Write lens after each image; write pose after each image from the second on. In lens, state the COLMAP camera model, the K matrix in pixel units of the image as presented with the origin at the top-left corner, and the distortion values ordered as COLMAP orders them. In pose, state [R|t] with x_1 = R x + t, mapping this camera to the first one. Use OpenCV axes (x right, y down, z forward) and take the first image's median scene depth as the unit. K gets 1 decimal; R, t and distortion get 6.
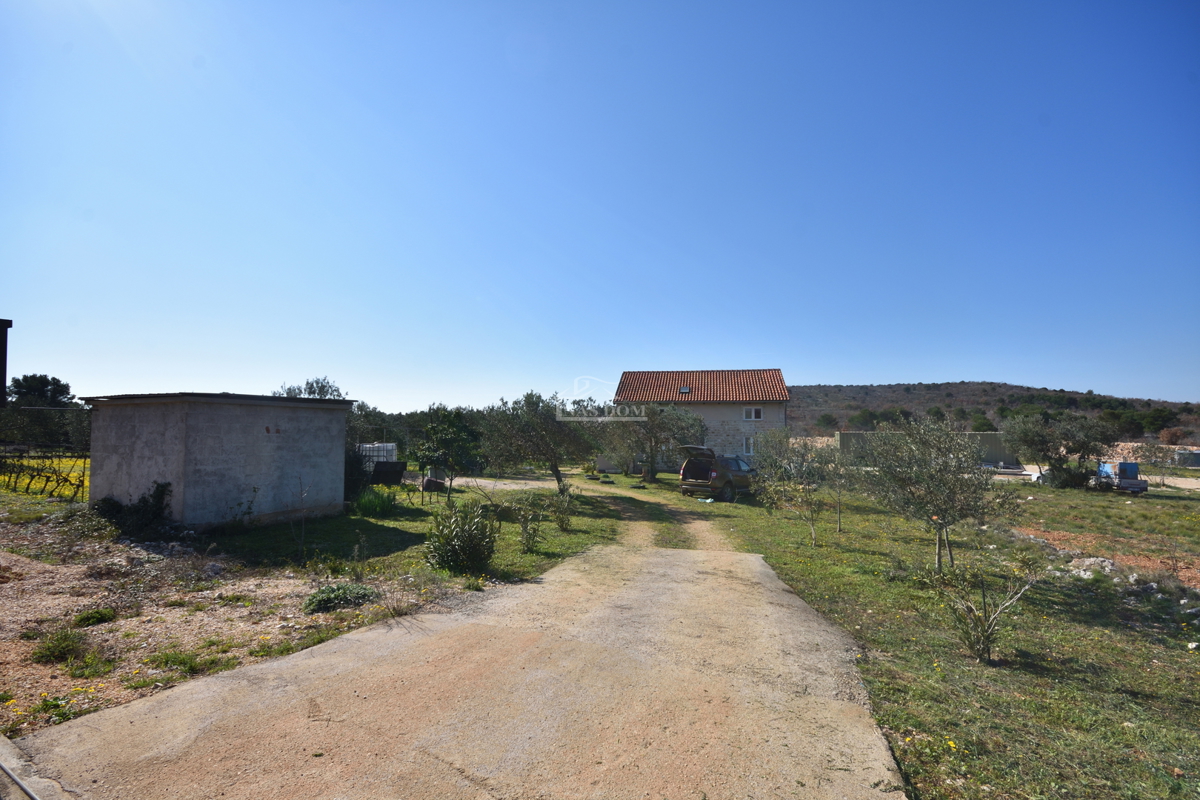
lens RADIAL K [[526.3, 0, 602.8], [0, 526.3, 409.6], [0, 0, 1]] dist [0.014795, -0.015675]
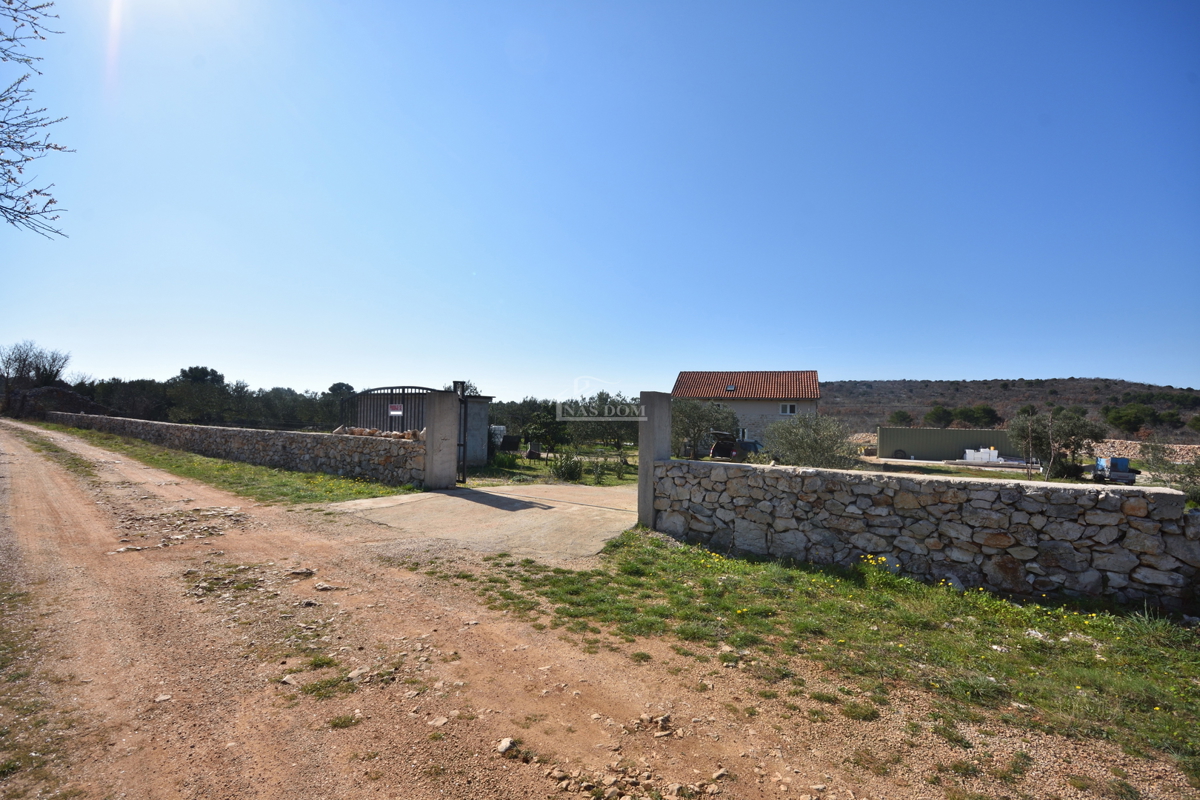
lens RADIAL K [[526.3, 0, 602.8], [0, 526.3, 409.6], [0, 0, 1]] dist [0.014795, -0.015675]
pose [[0.990683, 0.017384, -0.135077, 0.026365], [-0.015359, 0.999754, 0.016019, -0.002889], [0.135322, -0.013796, 0.990706, -0.184720]]
